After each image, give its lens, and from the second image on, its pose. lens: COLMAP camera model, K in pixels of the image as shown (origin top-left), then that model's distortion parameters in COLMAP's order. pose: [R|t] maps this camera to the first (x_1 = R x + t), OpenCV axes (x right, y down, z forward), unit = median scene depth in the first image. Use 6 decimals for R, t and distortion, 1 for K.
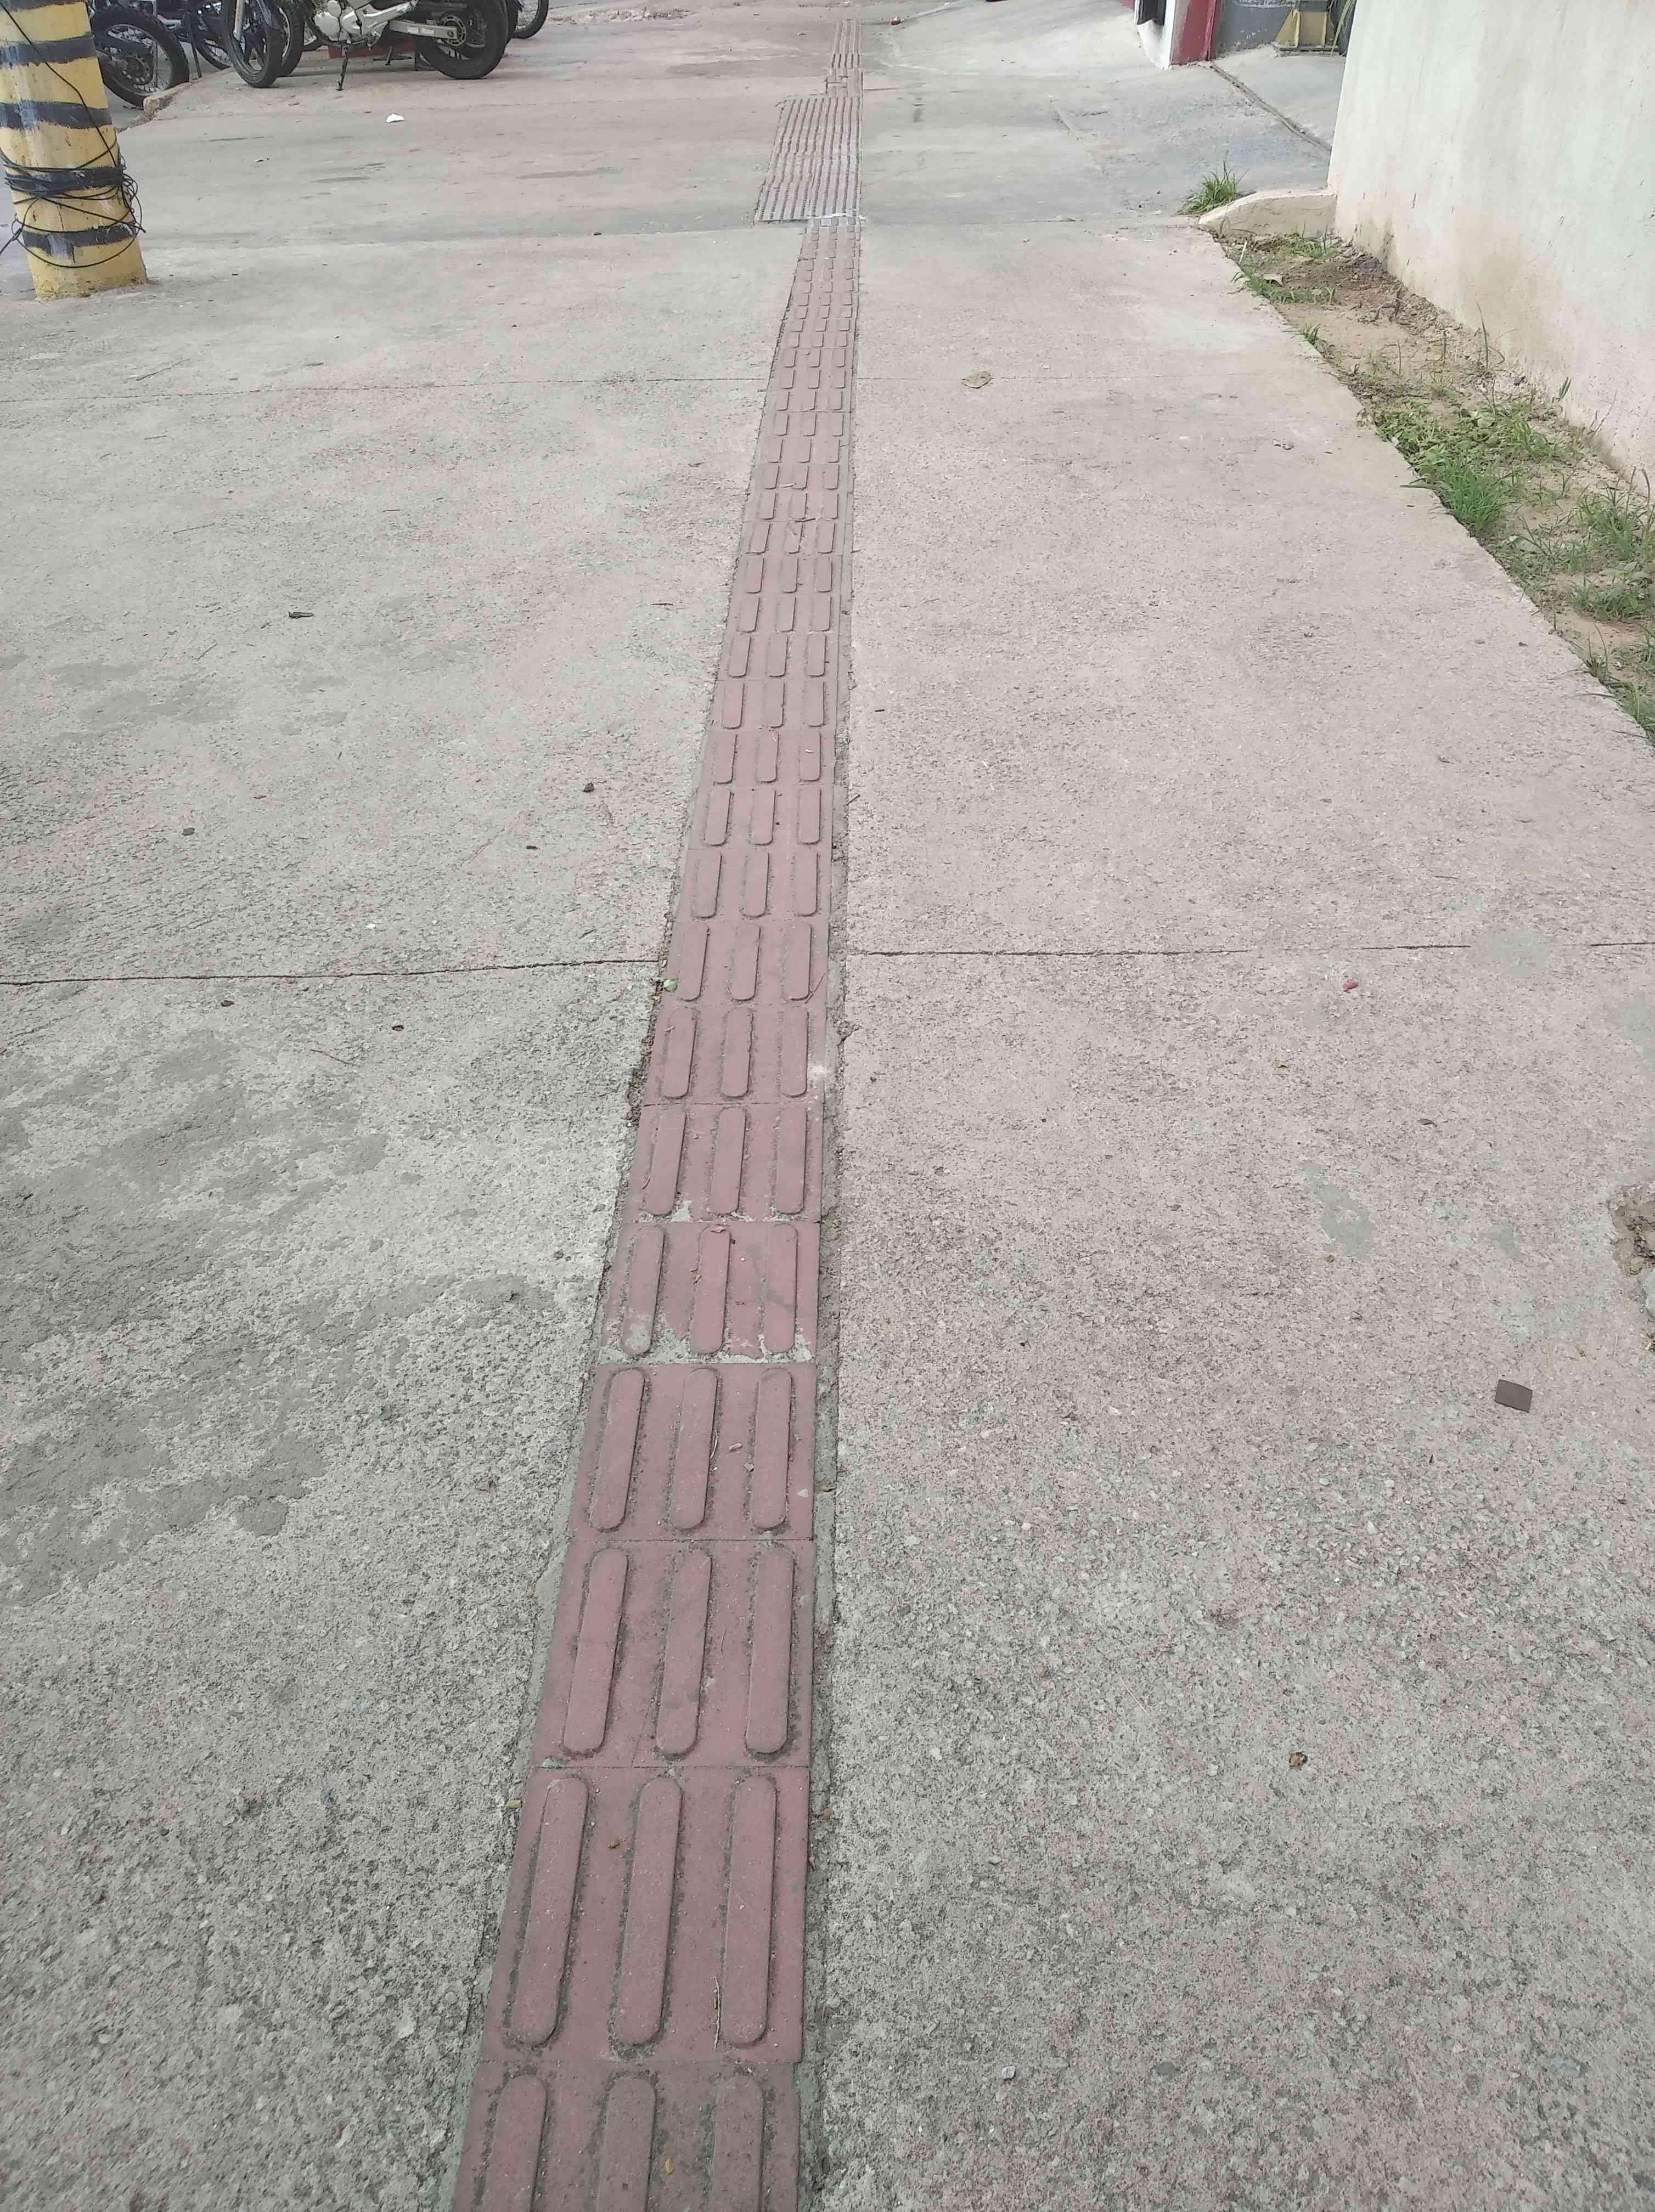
lens RADIAL K [[1688.9, 0, 821.6], [0, 1688.9, 1126.4], [0, 0, 1]] dist [0.044794, -0.064905]
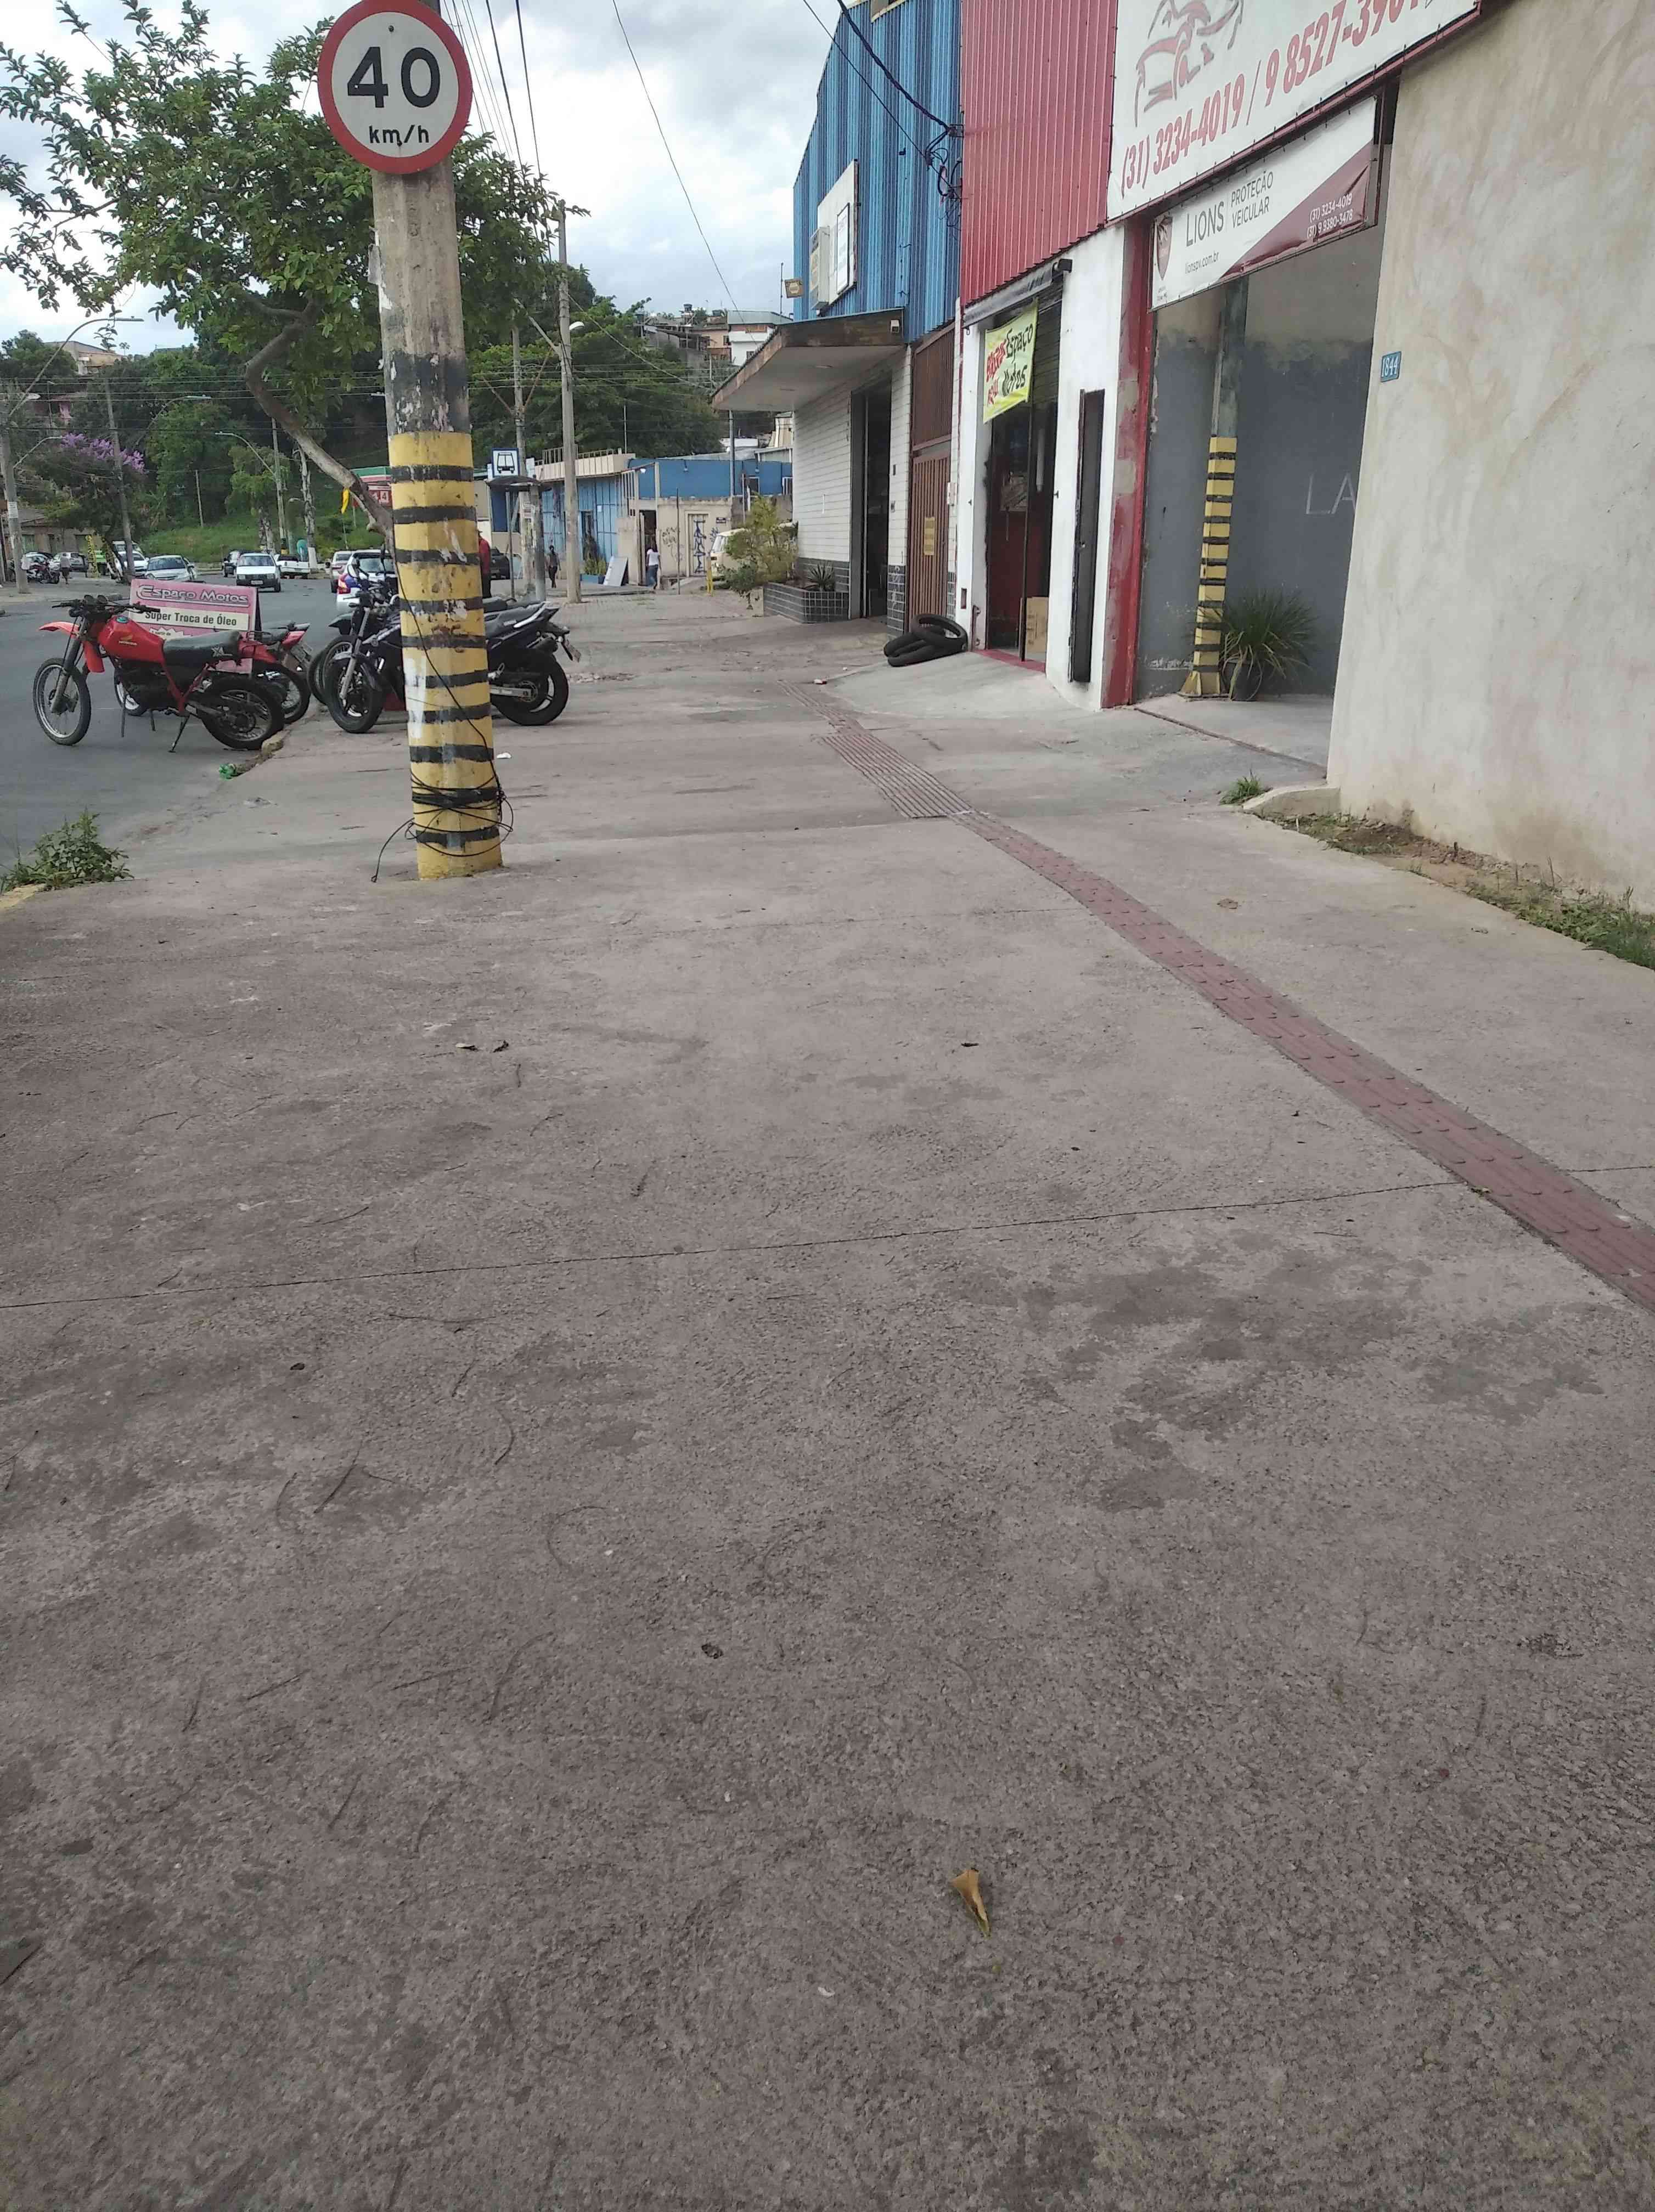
lens RADIAL K [[1688.9, 0, 805.8], [0, 1688.9, 1120.6], [0, 0, 1]] dist [0.044794, -0.064905]
pose [[0.989260, -0.047950, 0.138081, -1.165141], [0.088762, 0.947608, -0.306856, 0.364582], [-0.116133, 0.315816, 0.941686, -0.640266]]
